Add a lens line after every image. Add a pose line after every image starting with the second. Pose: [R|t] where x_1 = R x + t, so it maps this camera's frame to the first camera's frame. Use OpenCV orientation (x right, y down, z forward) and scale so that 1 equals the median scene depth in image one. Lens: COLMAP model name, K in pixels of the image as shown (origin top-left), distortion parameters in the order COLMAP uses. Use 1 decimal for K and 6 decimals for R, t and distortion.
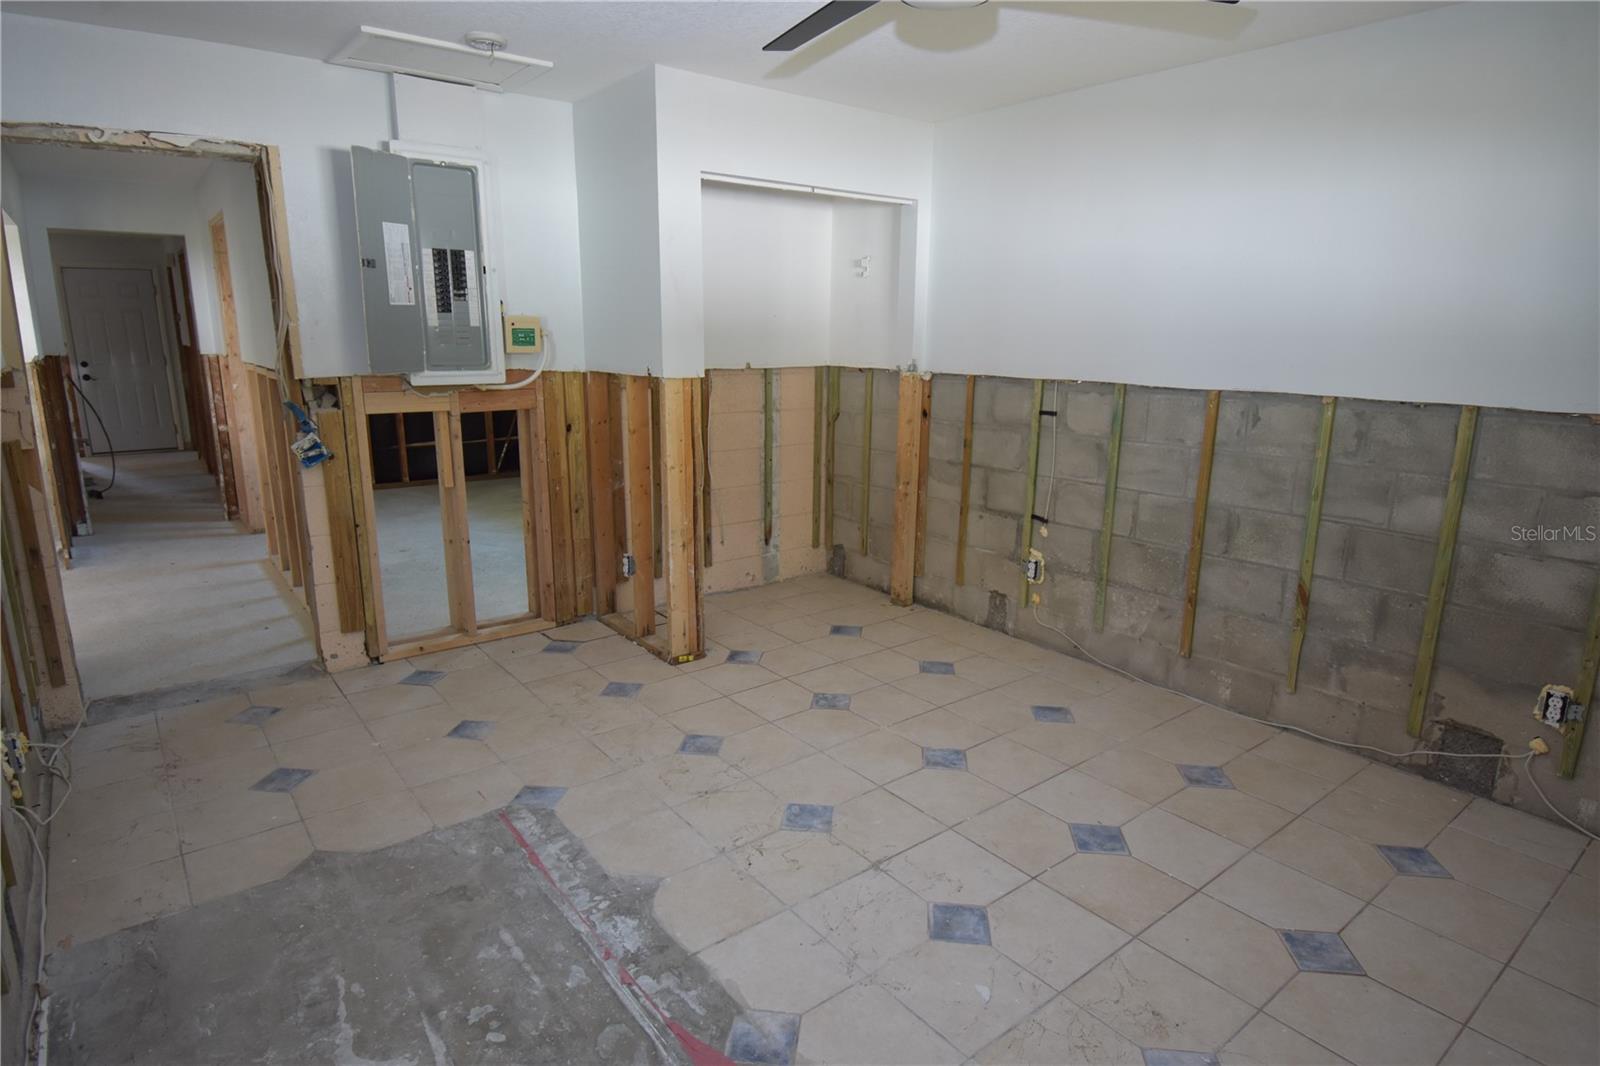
lens RADIAL K [[881.0, 0, 800.0], [0, 881.0, 533.0], [0, 0, 1]] dist [0.024136, -0.035095]
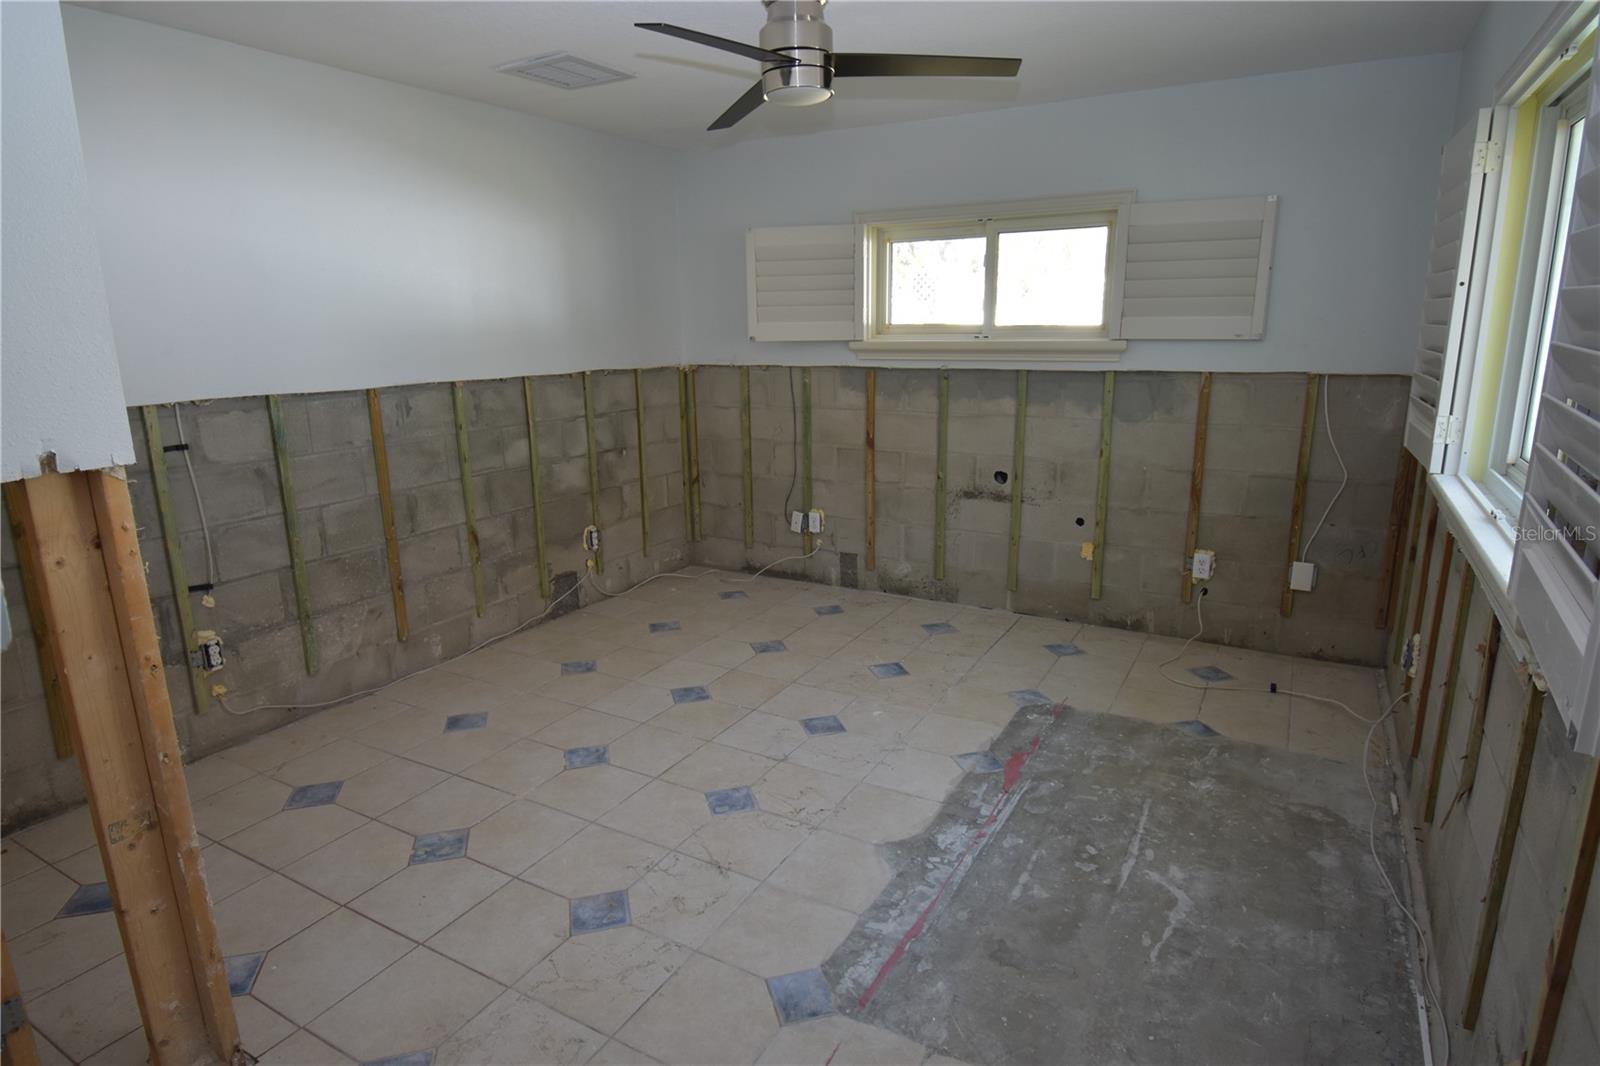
lens RADIAL K [[881.0, 0, 800.0], [0, 881.0, 533.0], [0, 0, 1]] dist [0.024136, -0.035095]
pose [[-0.379902, -0.219282, 0.898660, -0.847946], [0.217908, 0.922941, 0.317326, -0.269376], [-0.898994, 0.316378, -0.302843, 1.091564]]
